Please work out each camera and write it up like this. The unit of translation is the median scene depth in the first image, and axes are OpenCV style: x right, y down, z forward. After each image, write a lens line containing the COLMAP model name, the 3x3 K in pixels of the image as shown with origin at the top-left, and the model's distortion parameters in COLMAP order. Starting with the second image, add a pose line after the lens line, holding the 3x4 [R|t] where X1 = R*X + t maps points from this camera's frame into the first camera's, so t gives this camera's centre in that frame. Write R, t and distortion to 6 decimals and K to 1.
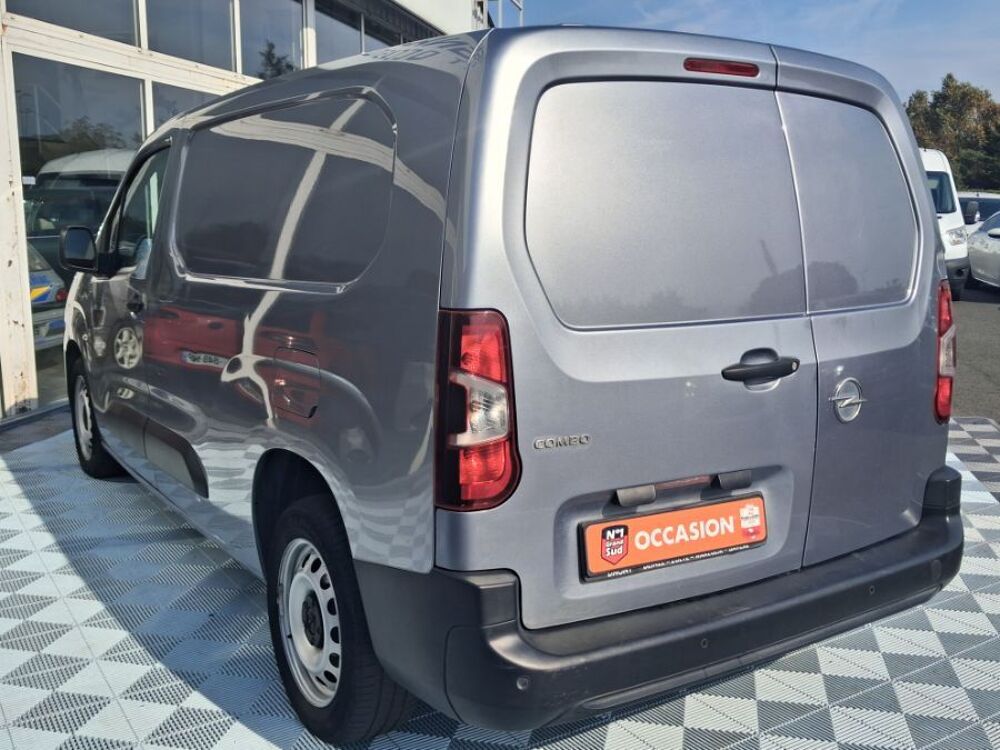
lens RADIAL K [[981.7, 0, 506.8], [0, 981.7, 382.7], [0, 0, 1]] dist [0.004349, 0.000000]
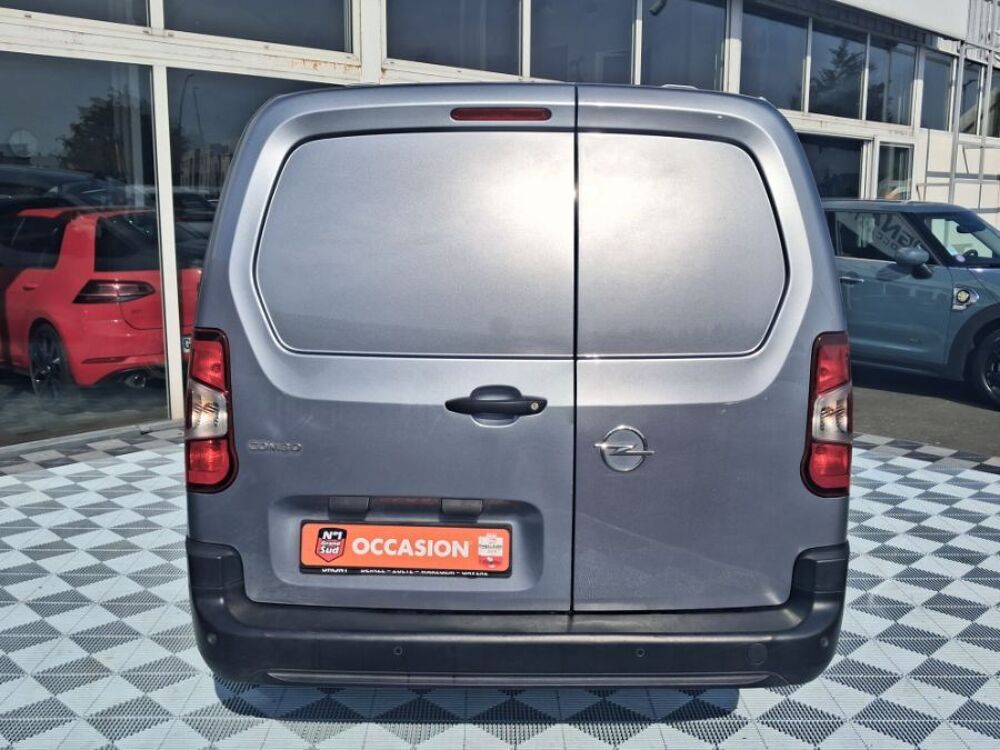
lens RADIAL K [[981.7, 0, 479.5], [0, 981.7, 381.4], [0, 0, 1]] dist [0.004349, 0.000000]
pose [[0.861157, 0.091175, -0.500096, 0.747346], [-0.094094, 0.995373, 0.019443, -0.056037], [0.499555, 0.030312, 0.865752, 0.092712]]
